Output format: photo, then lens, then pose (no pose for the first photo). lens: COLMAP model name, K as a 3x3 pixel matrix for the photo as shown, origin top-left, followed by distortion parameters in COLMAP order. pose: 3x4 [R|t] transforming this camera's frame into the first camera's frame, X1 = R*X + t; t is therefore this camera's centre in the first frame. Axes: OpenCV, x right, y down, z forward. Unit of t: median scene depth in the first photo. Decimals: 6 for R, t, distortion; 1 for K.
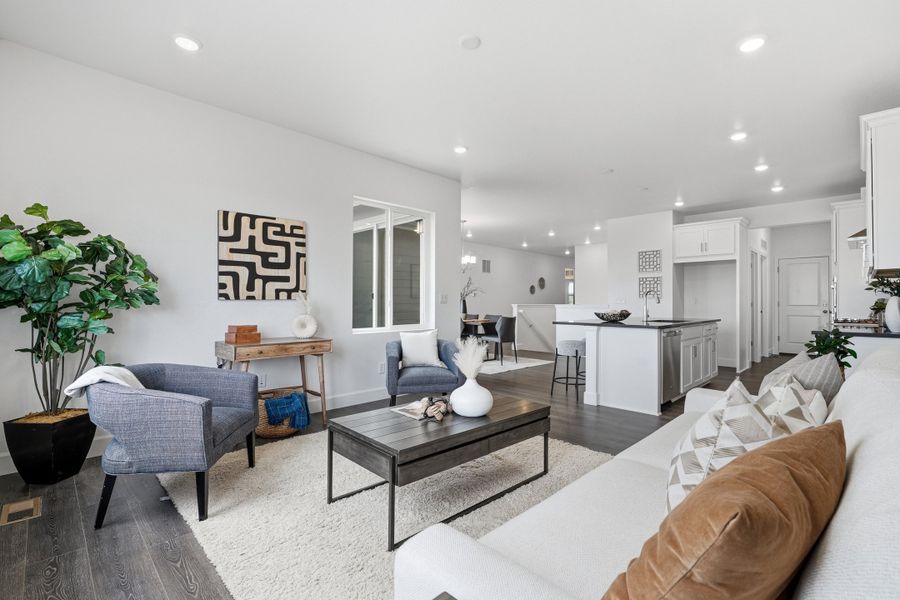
lens RADIAL K [[407.9, 0, 453.4], [0, 407.9, 293.7], [0, 0, 1]] dist [-0.000303, 0.000047]
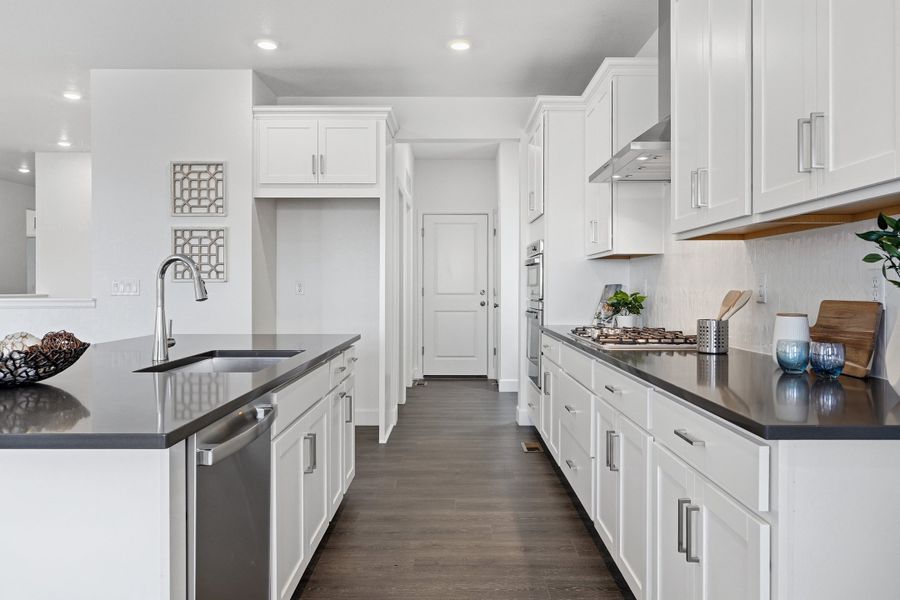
lens RADIAL K [[637.3, 0, 450.0], [0, 637.3, 300.0], [0, 0, 1]] dist [-0.002365, -0.000769]
pose [[0.706978, -0.018081, 0.707005, 0.223502], [-0.013754, 0.999133, 0.039306, 0.001922], [-0.707102, -0.037513, 0.706116, 0.403347]]
